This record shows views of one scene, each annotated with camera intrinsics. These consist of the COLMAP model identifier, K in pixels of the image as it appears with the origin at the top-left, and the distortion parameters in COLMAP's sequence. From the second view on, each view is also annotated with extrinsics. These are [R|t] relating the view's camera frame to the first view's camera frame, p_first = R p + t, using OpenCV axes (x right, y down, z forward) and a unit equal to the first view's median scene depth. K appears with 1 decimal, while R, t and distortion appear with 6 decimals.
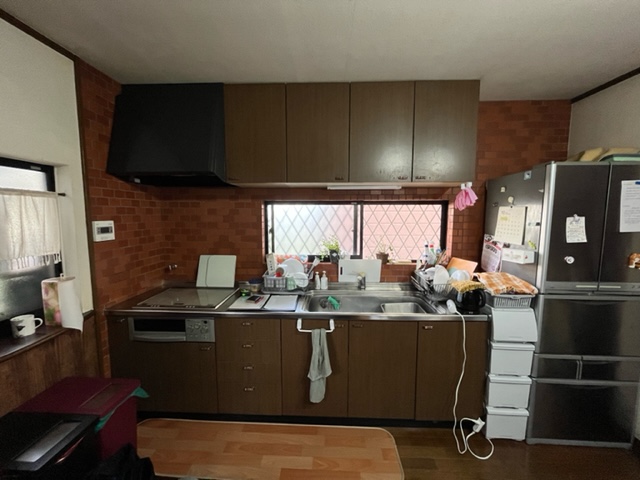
lens RADIAL K [[256.4, 0, 317.0], [0, 256.4, 238.6], [0, 0, 1]] dist [-0.003148, -0.000834]
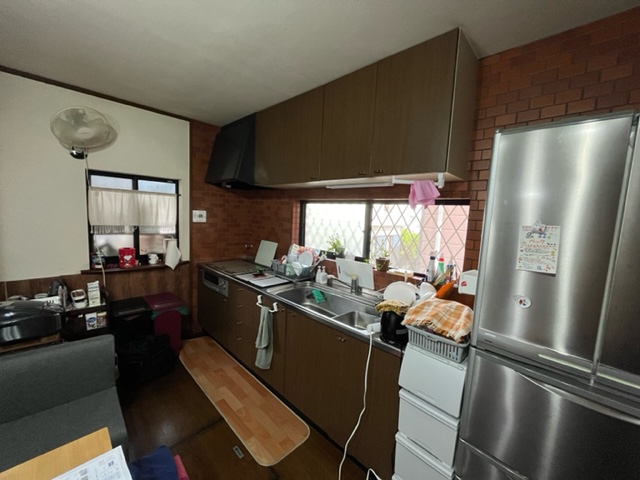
lens RADIAL K [[256.4, 0, 320.5], [0, 256.4, 238.8], [0, 0, 1]] dist [-0.003148, -0.000834]
pose [[0.744814, 0.100706, -0.659629, 0.799814], [-0.109330, 0.993604, 0.028246, -0.015997], [0.658254, 0.051079, 0.751061, 0.223888]]
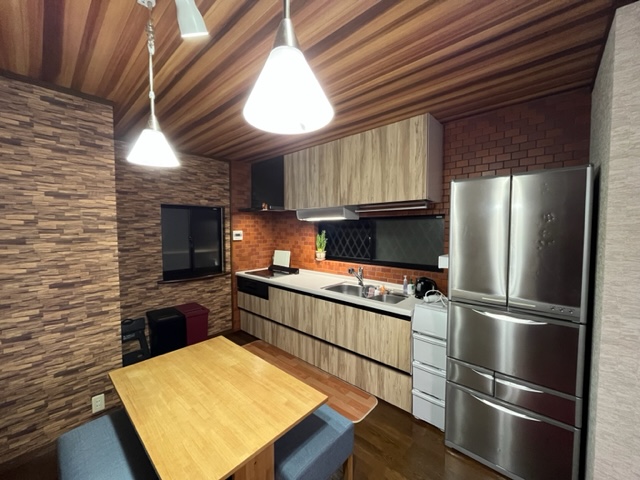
lens RADIAL K [[256.4, 0, 319.6], [0, 256.4, 240.2], [0, 0, 1]] dist [-0.003148, -0.000834]
pose [[0.776496, 0.026163, -0.629579, 0.919651], [-0.055267, 0.998115, -0.026685, 0.025054], [0.627694, 0.055516, 0.776478, -0.203763]]
